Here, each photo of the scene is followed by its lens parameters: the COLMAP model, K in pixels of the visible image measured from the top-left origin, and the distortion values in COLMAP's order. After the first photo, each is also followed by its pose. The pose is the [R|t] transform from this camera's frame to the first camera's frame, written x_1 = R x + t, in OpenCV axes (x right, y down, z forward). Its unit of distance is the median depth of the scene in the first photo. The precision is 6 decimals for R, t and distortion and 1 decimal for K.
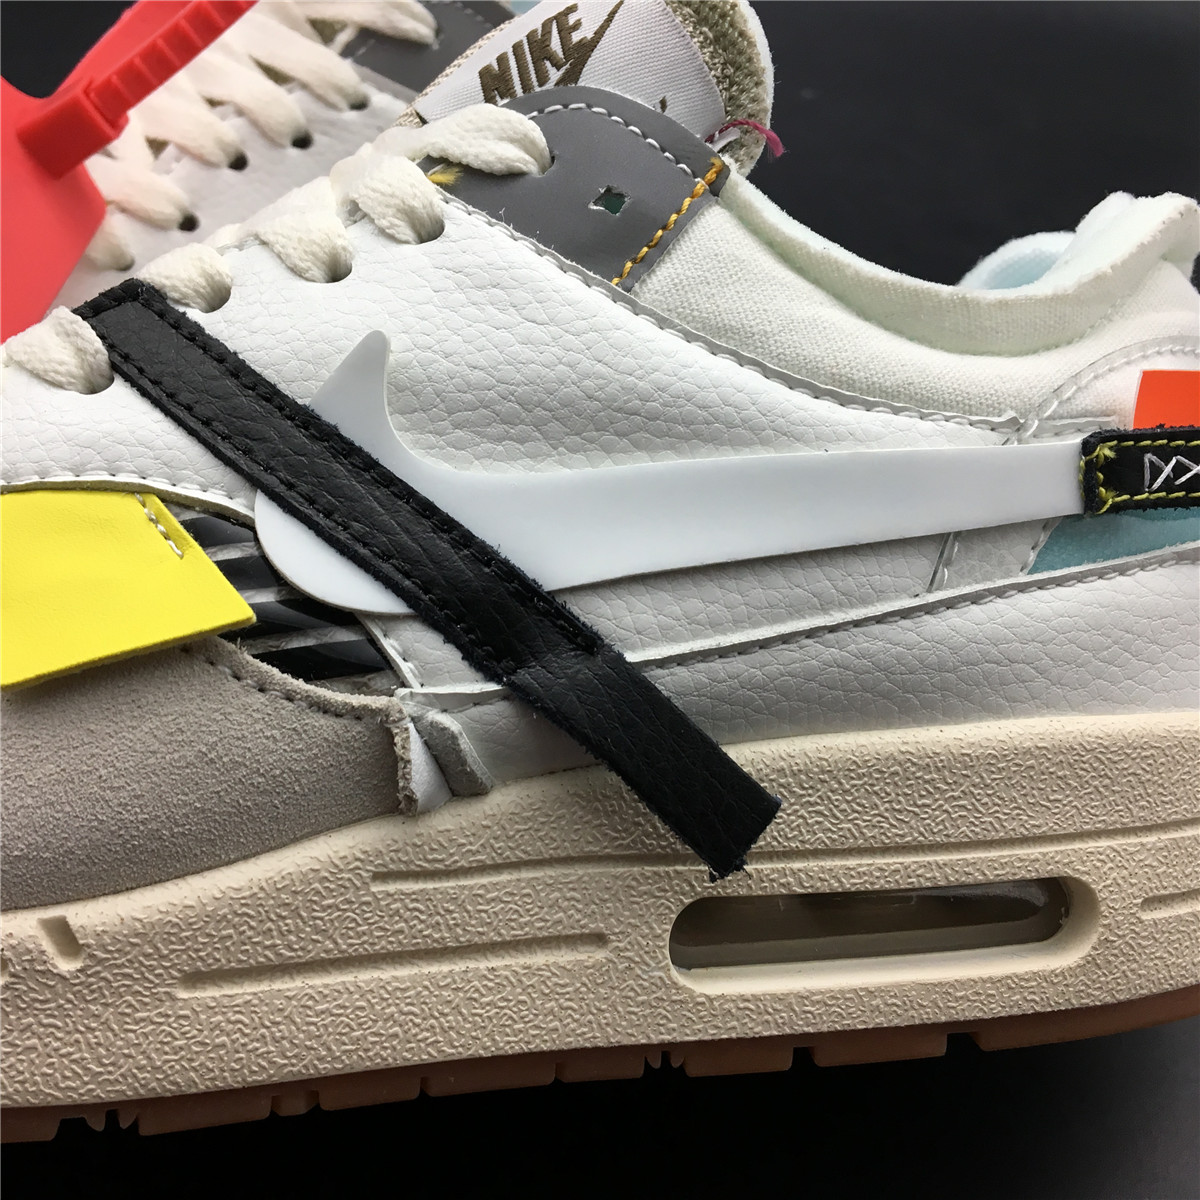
lens RADIAL K [[1350.9, 0, 600.0], [0, 1350.9, 600.0], [0, 0, 1]] dist [0.120293, -0.390567]
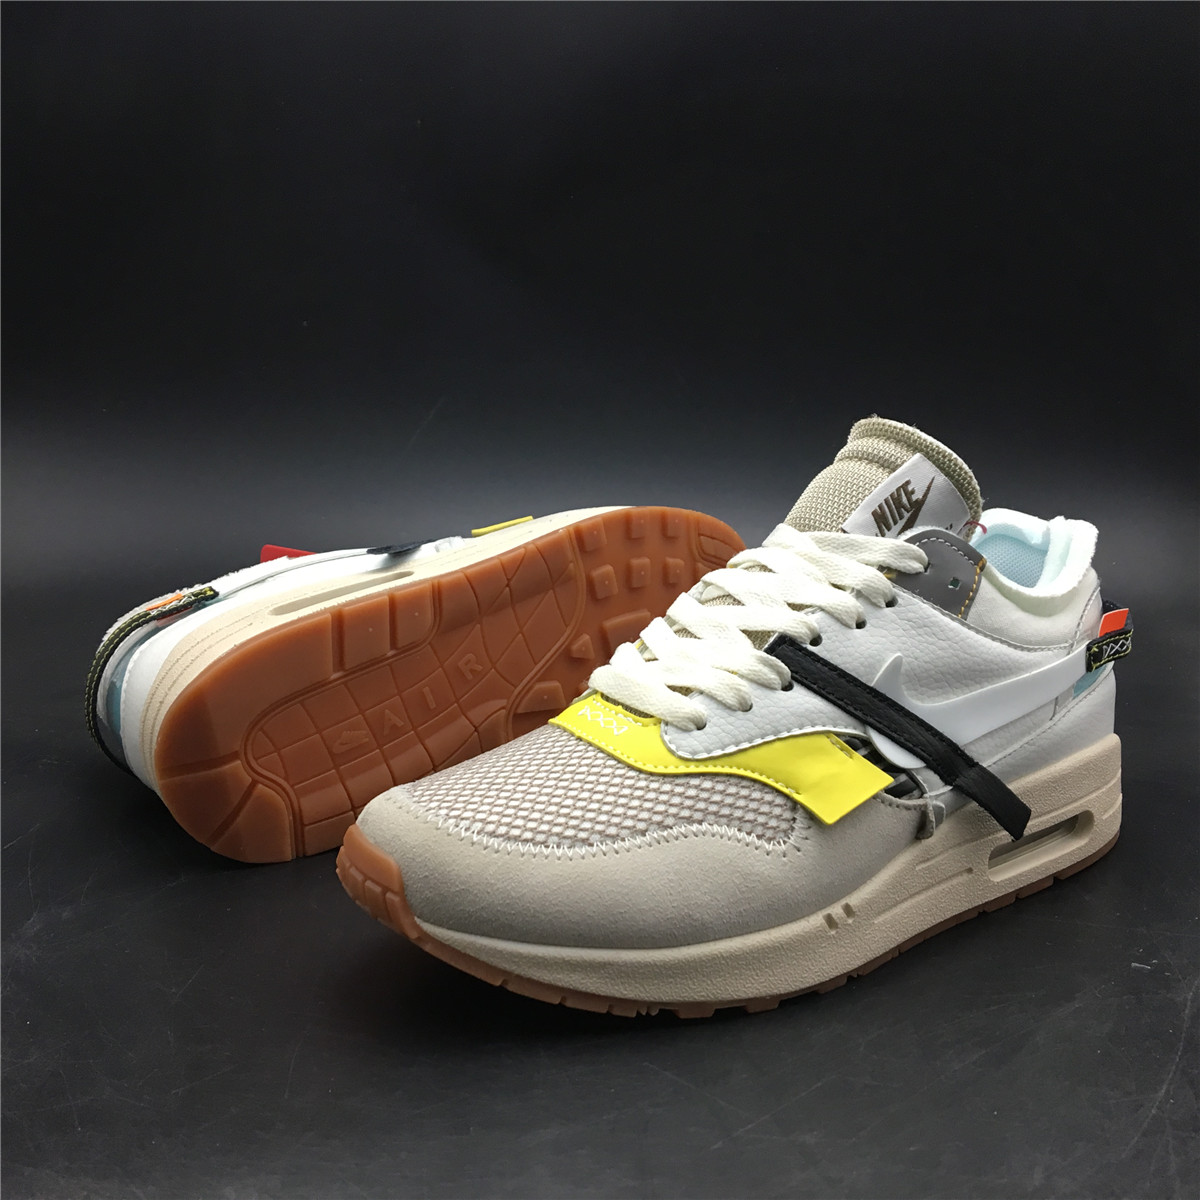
lens RADIAL K [[1350.9, 0, 600.0], [0, 1350.9, 600.0], [0, 0, 1]] dist [0.120293, -0.390567]
pose [[0.907245, -0.113807, 0.404912, -1.634773], [0.053786, 0.986185, 0.156670, -0.706242], [-0.417149, -0.120359, 0.900833, -0.999298]]
